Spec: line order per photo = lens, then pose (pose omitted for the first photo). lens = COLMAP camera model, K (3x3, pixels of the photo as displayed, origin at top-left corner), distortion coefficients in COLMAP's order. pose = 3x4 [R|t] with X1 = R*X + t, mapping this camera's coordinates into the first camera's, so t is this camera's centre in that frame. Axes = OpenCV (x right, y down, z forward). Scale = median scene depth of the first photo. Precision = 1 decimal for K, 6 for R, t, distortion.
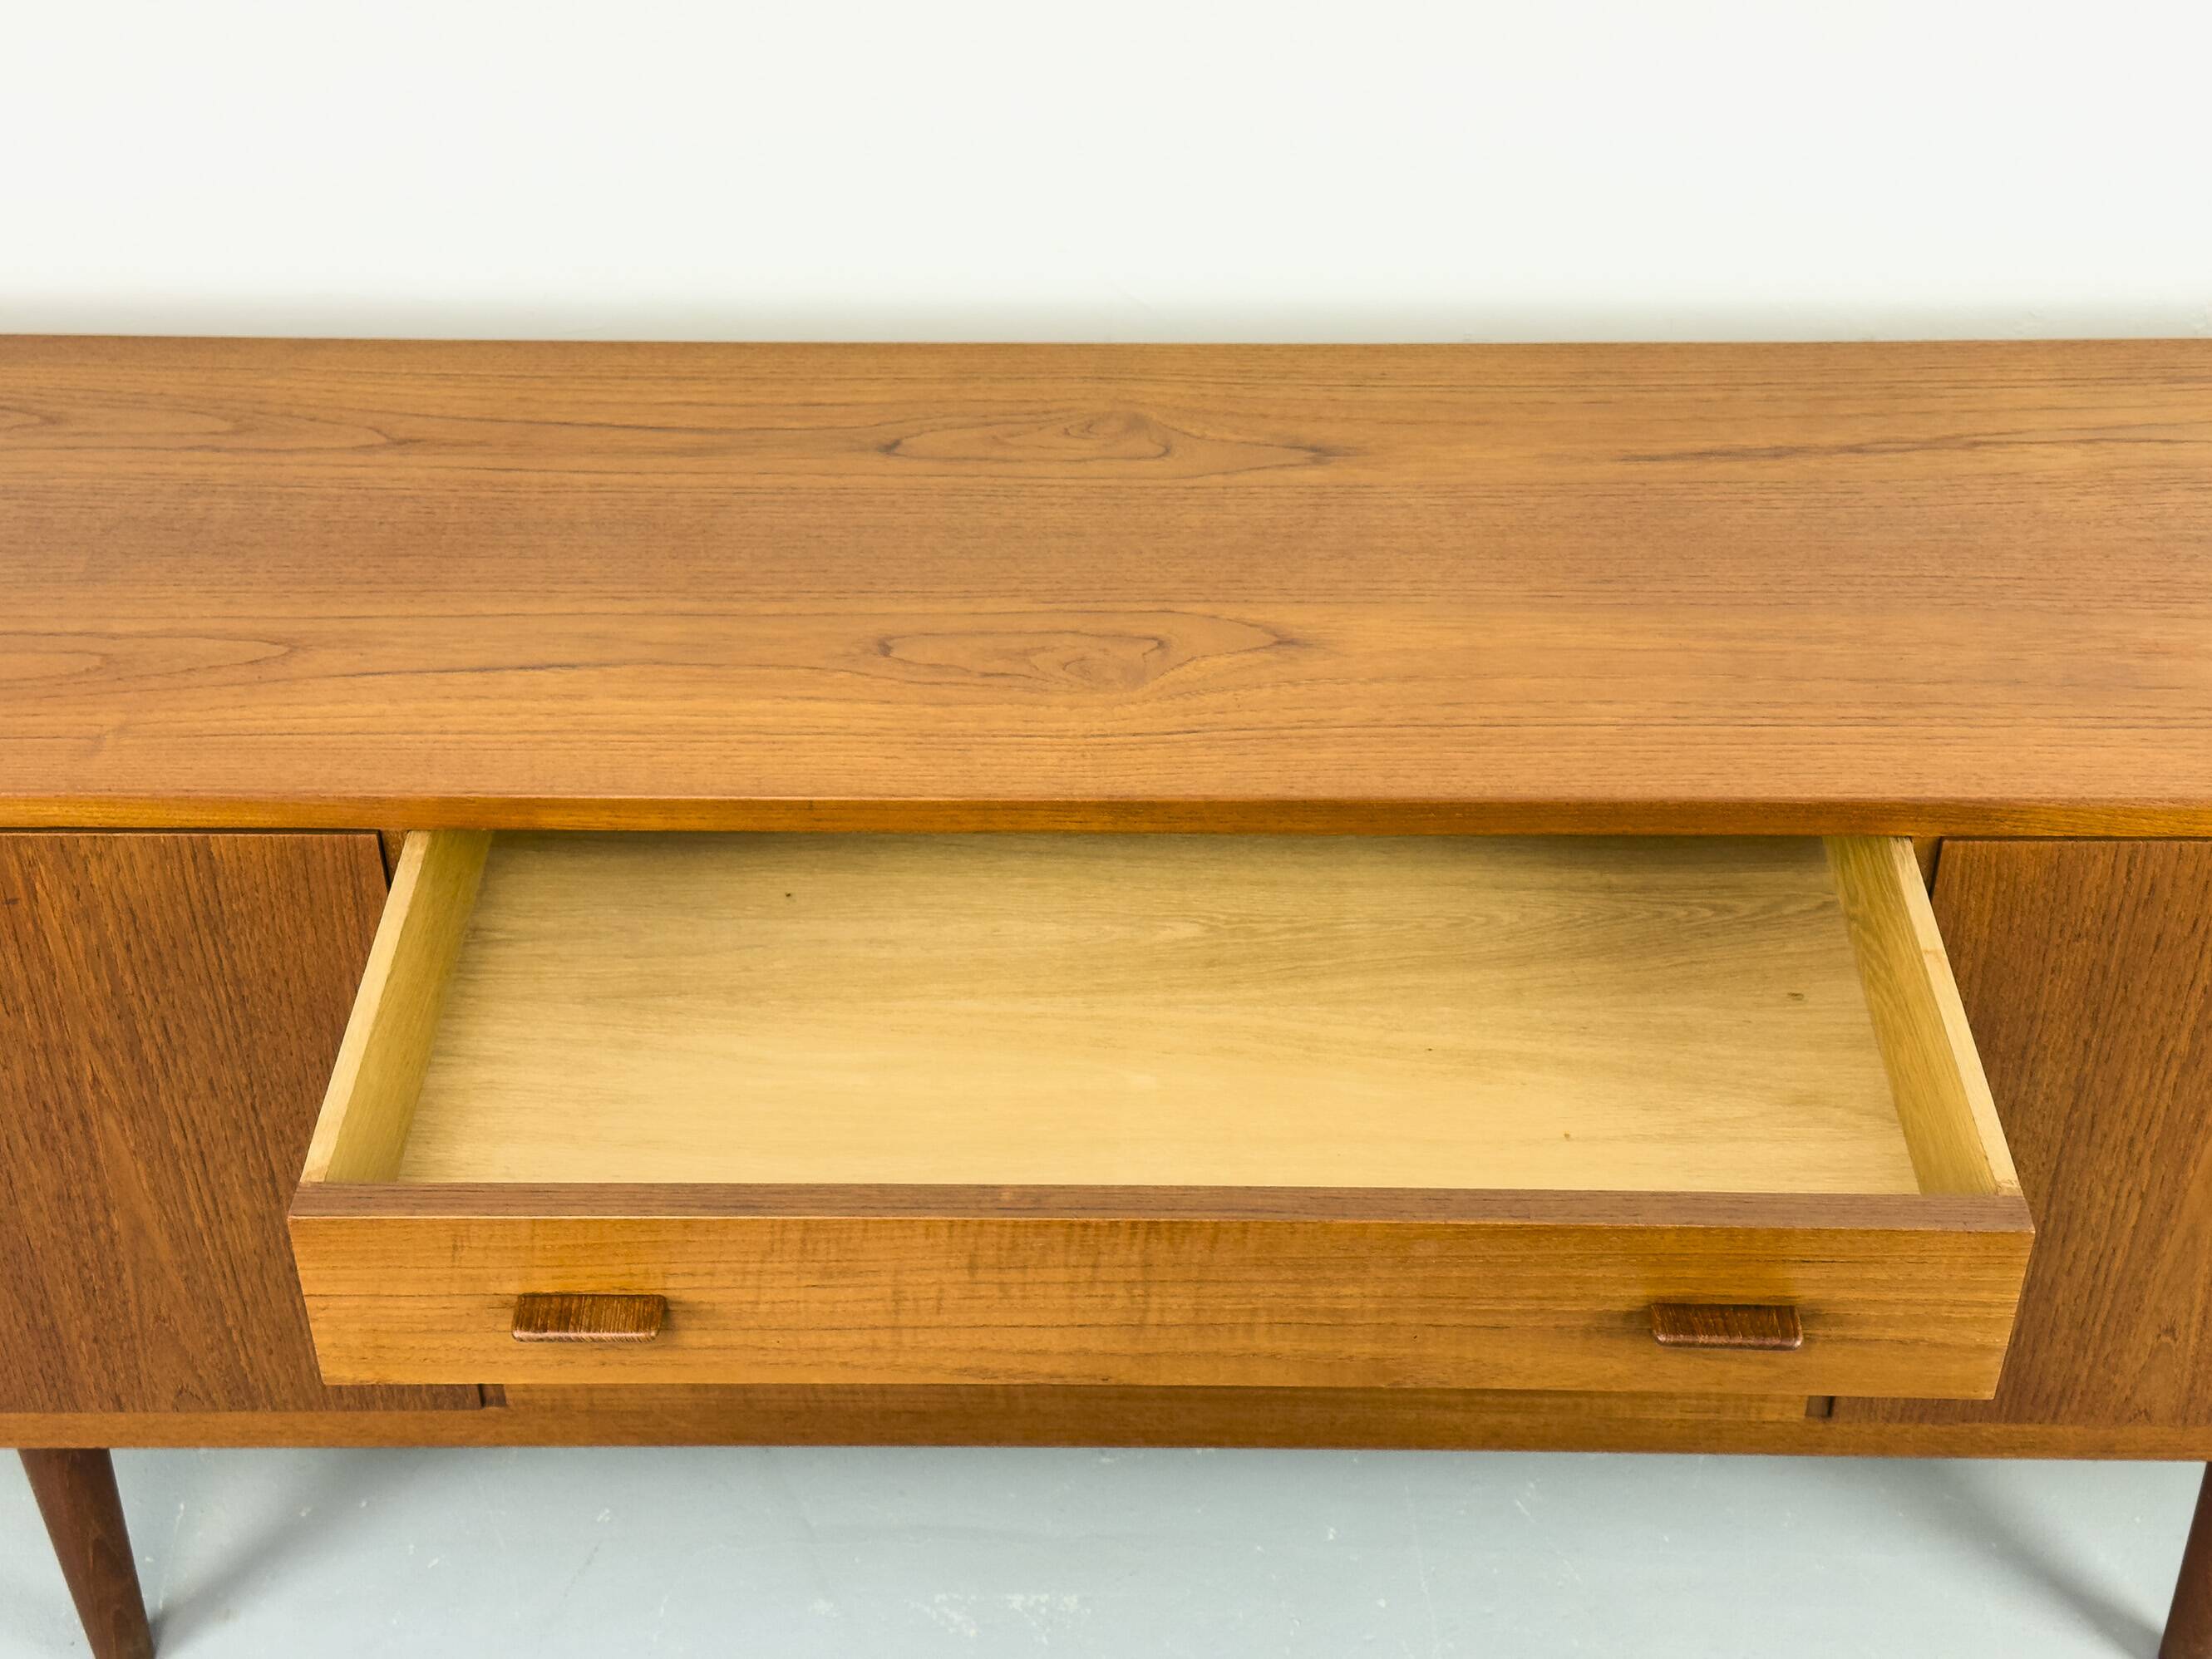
lens RADIAL K [[3080.1, 0, 1120.8], [0, 3080.1, 840.8], [0, 0, 1]] dist [0.125847, 0.000000]
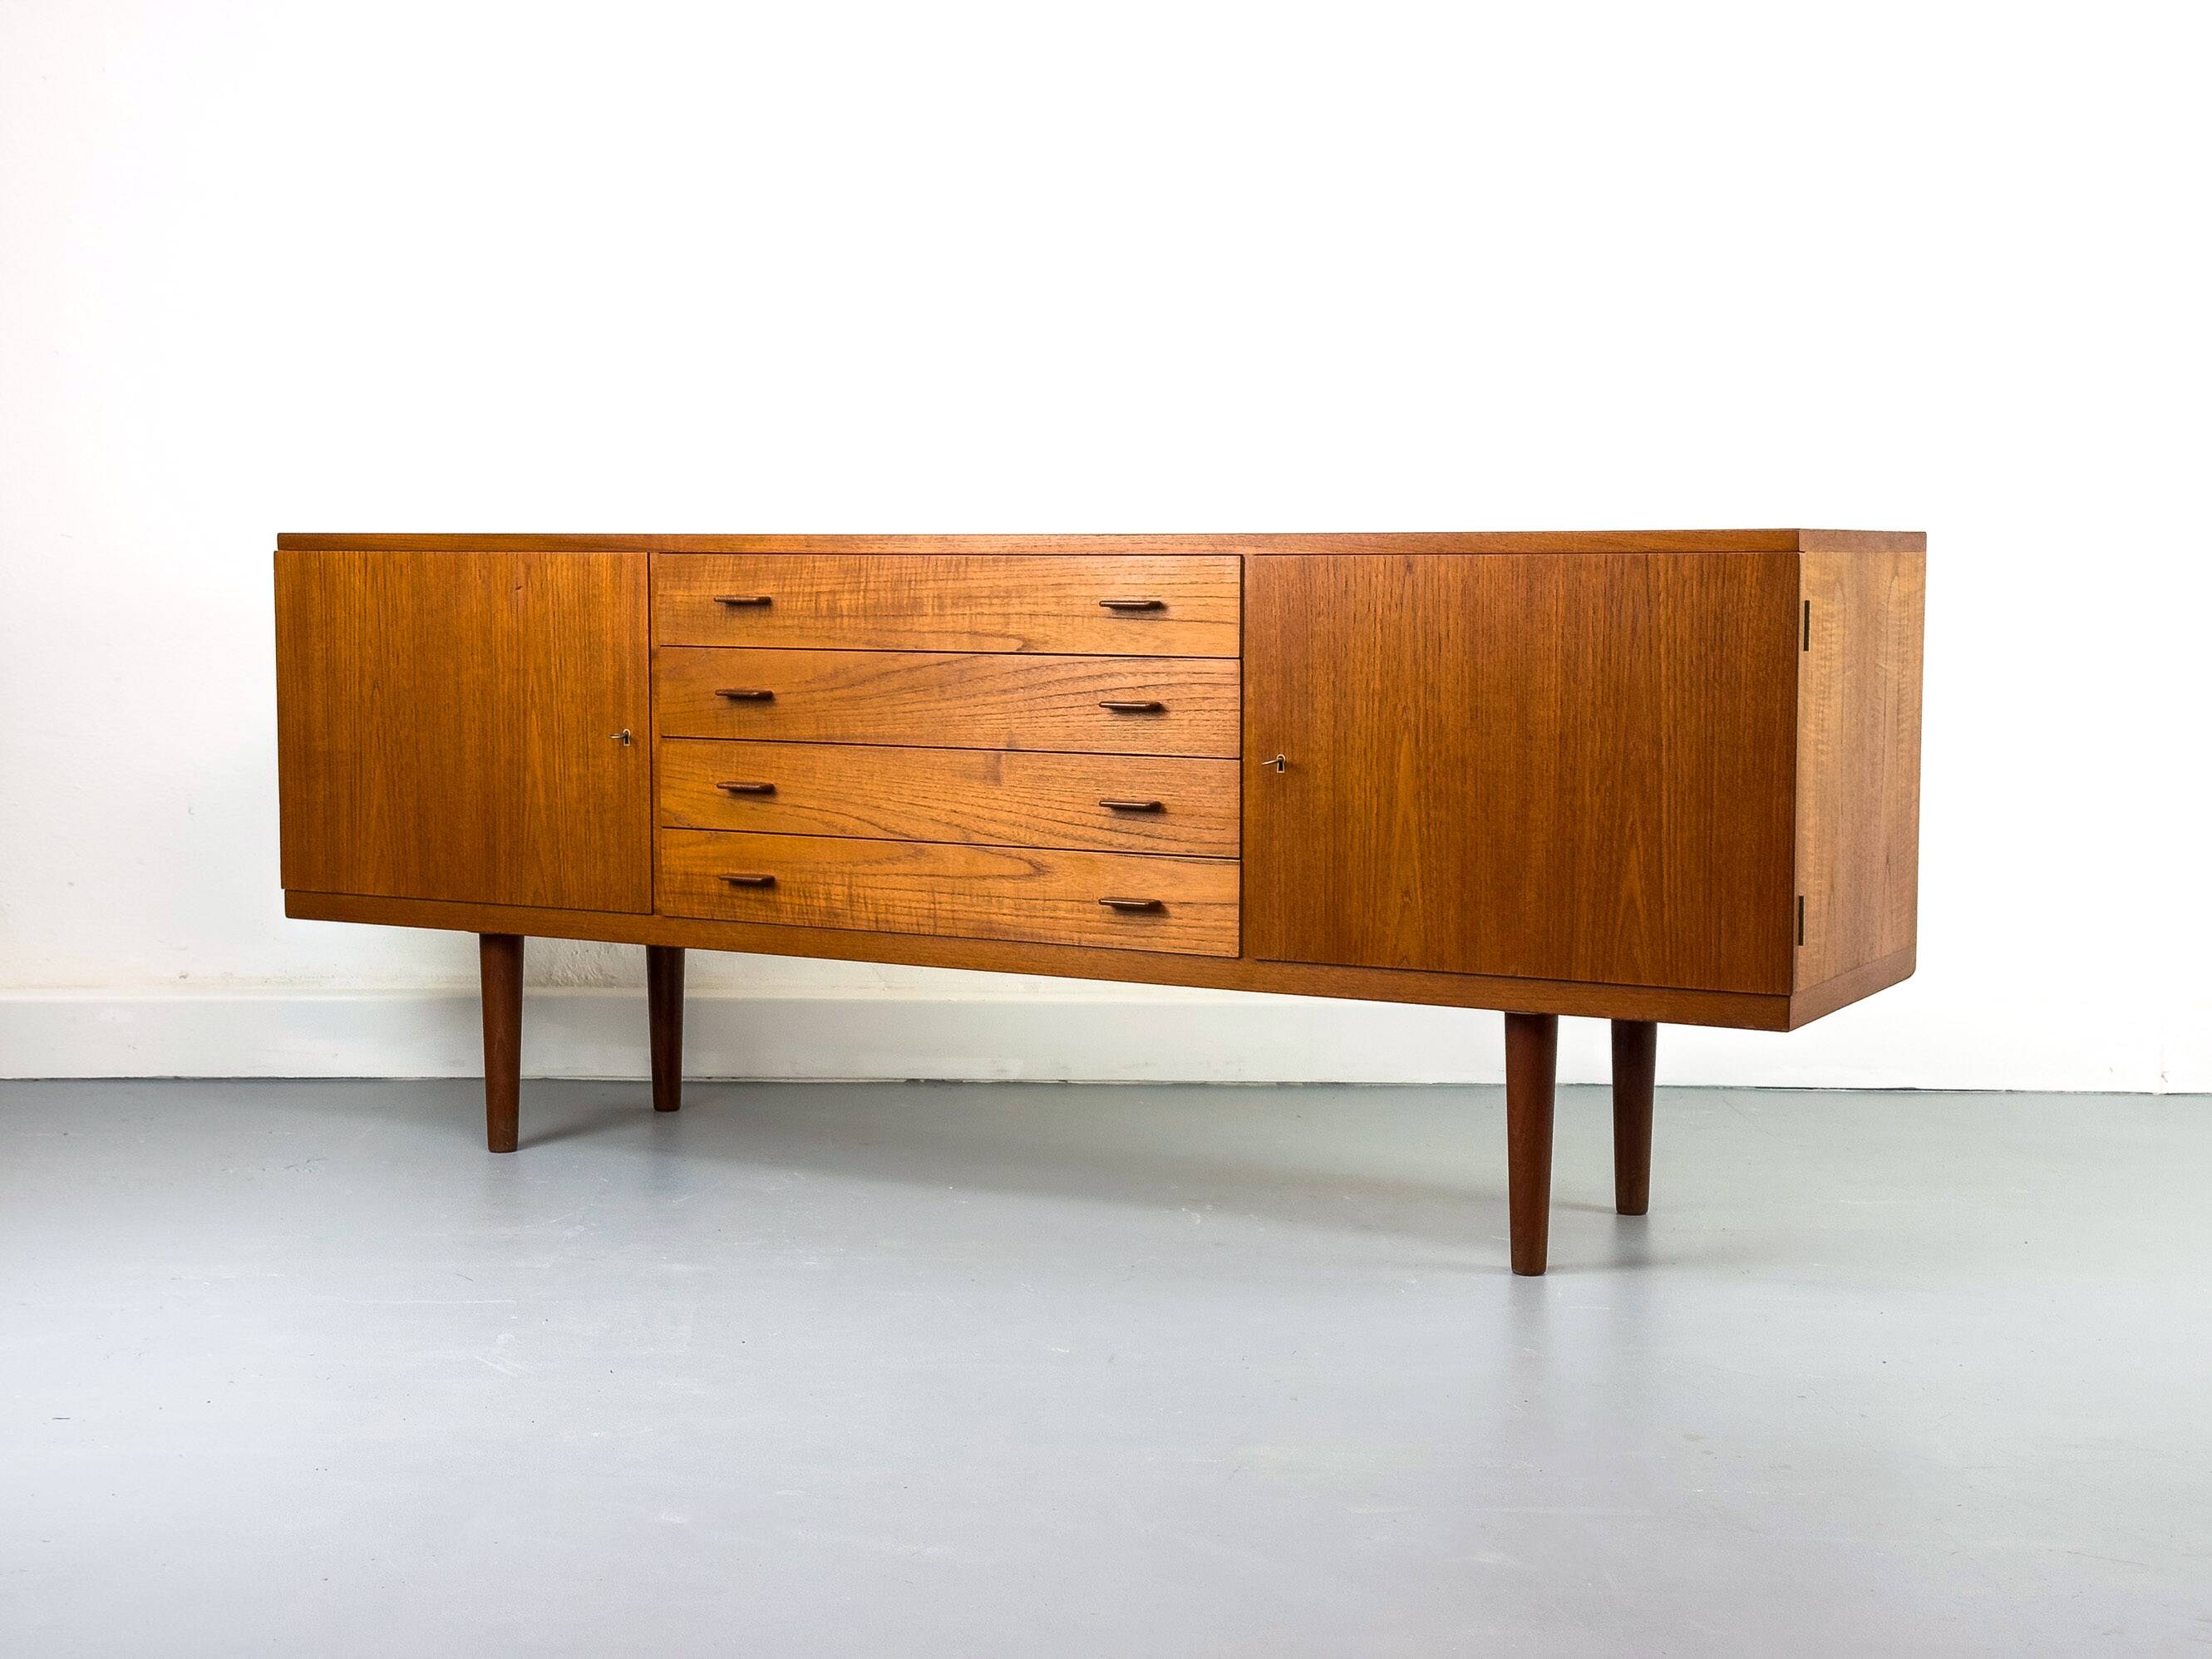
lens RADIAL K [[3080.1, 0, 1121.3], [0, 3080.1, 785.2], [0, 0, 1]] dist [0.125847, 0.000000]
pose [[0.880573, 0.038970, -0.472306, 1.069670], [-0.289604, 0.833128, -0.471198, 1.032555], [0.375129, 0.551706, 0.744915, -0.446000]]
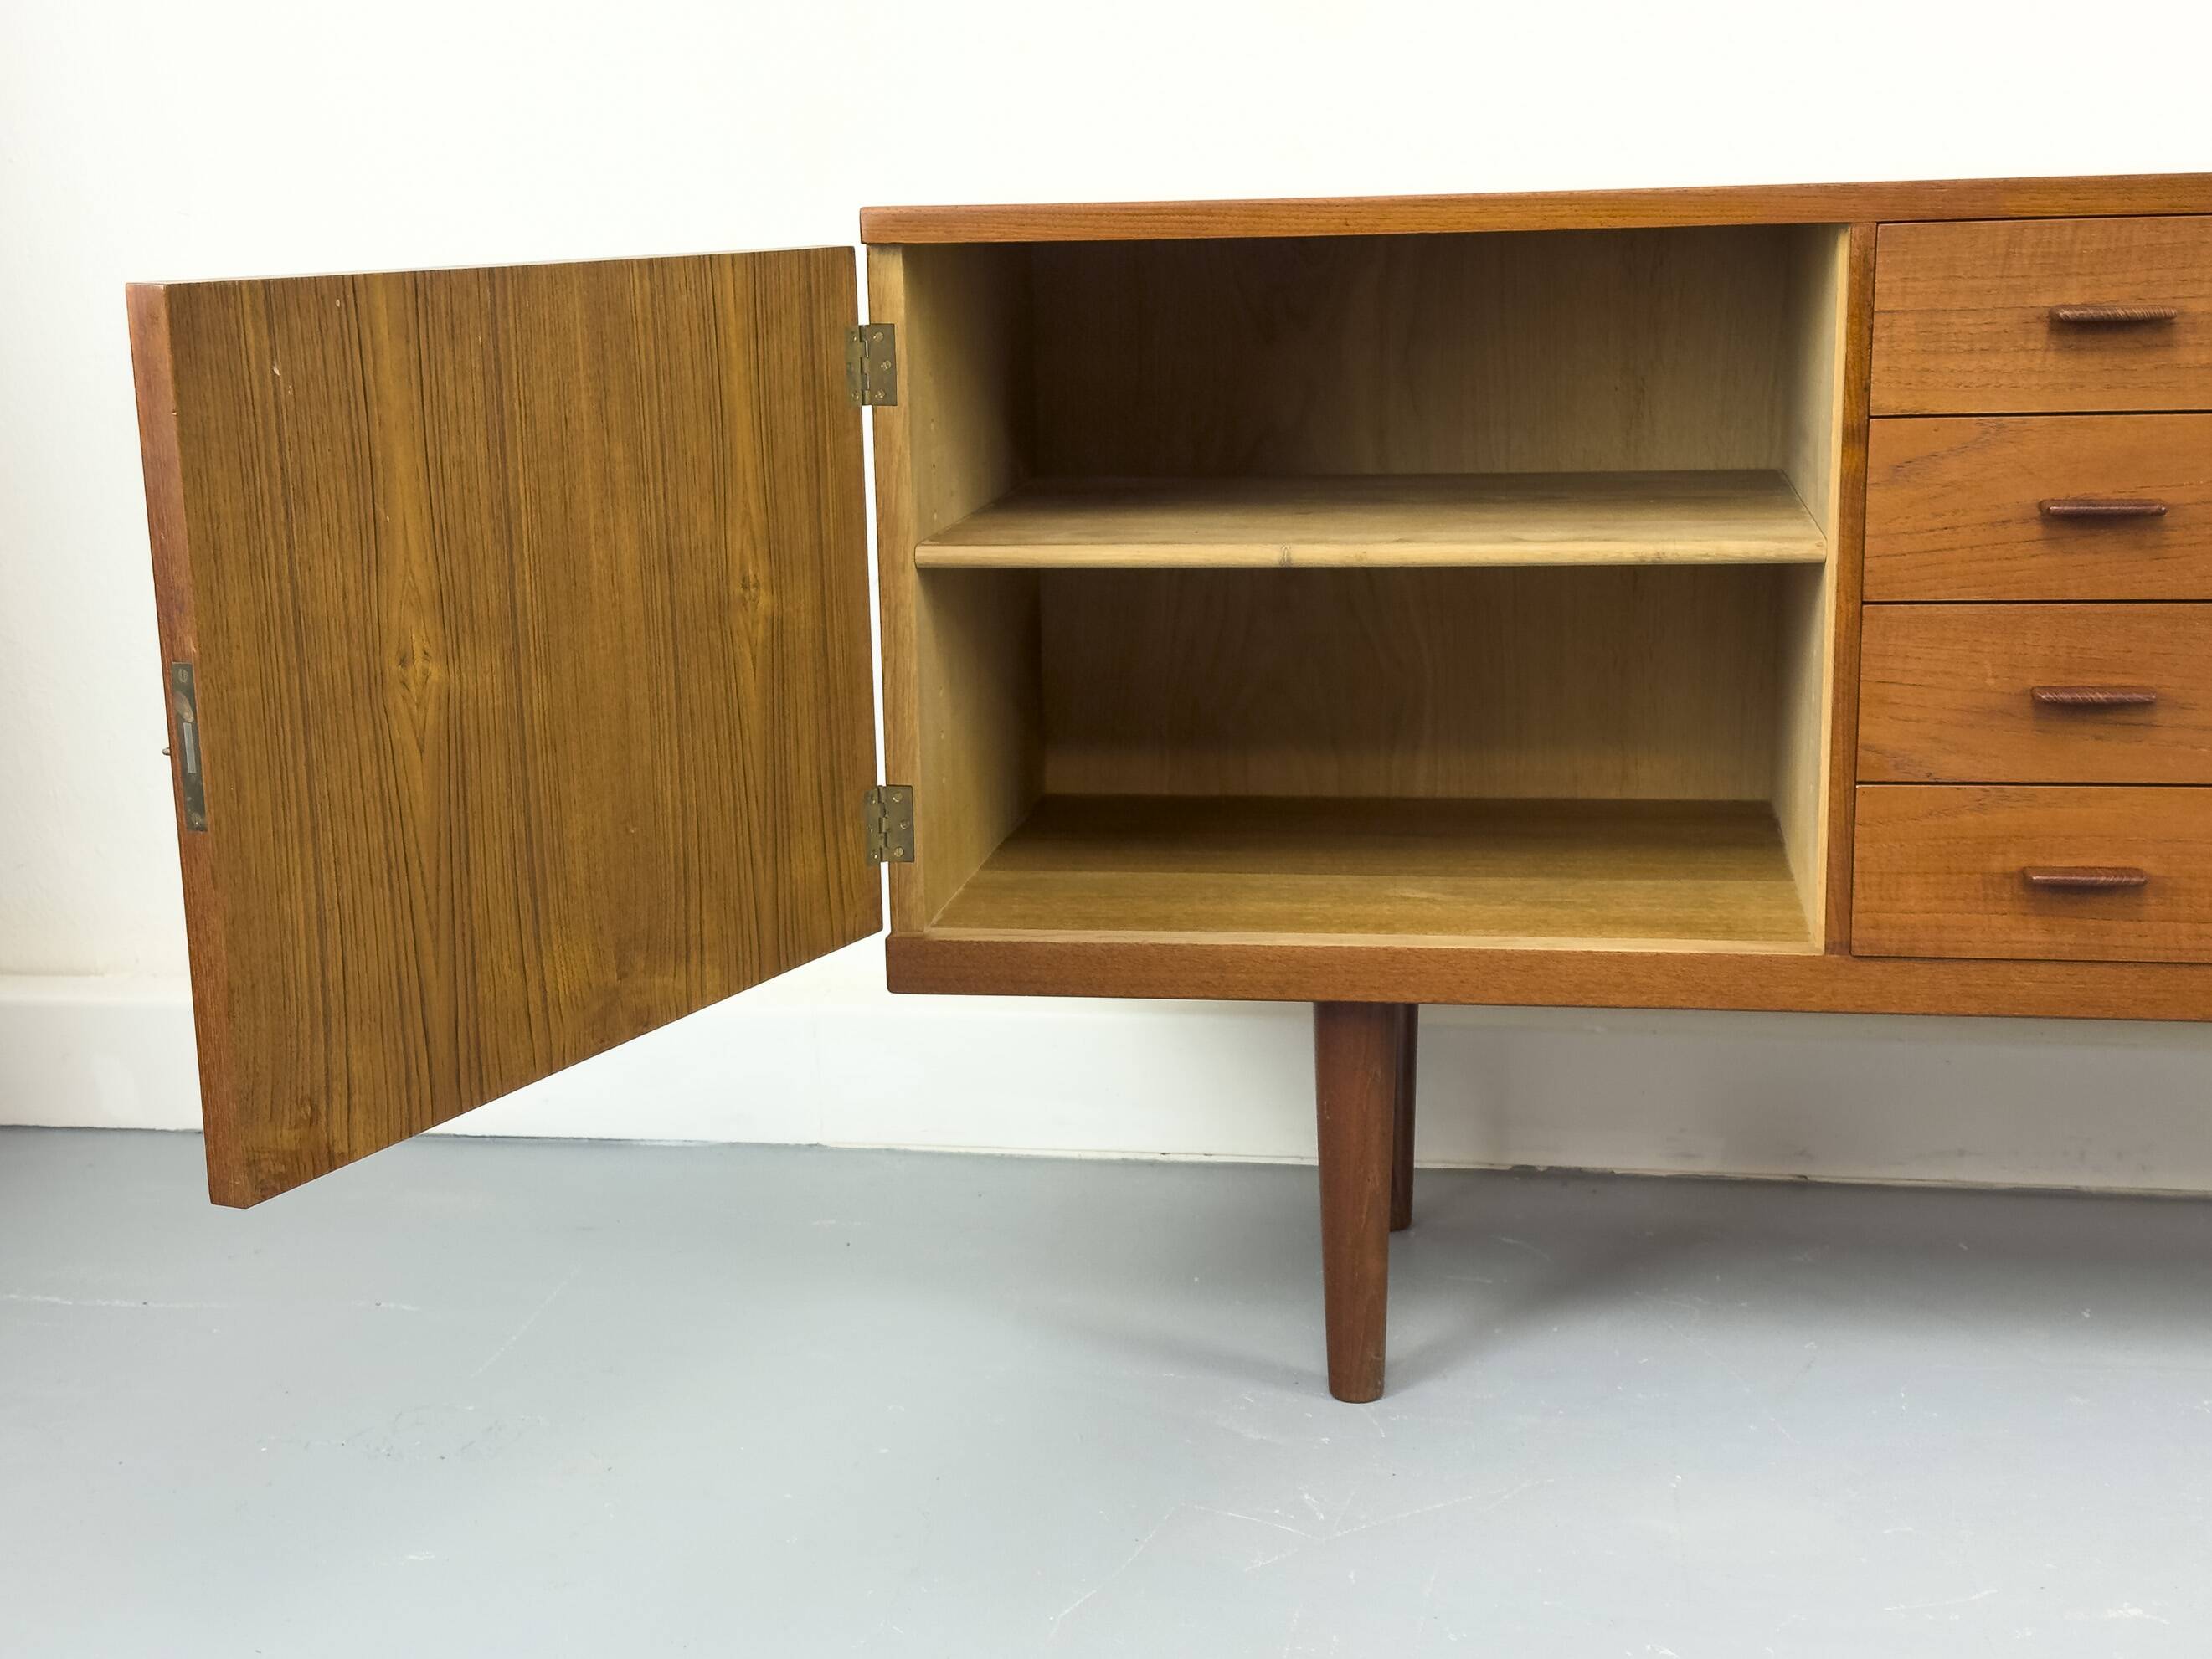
lens RADIAL K [[2987.1, 0, 1087.7], [0, 2987.1, 833.6], [0, 0, 1]] dist [0.106415, 0.000000]
pose [[0.990517, 0.010744, -0.136969, -0.331330], [-0.069277, 0.899978, -0.430395, 0.627049], [0.118645, 0.435802, 0.892188, 0.085800]]
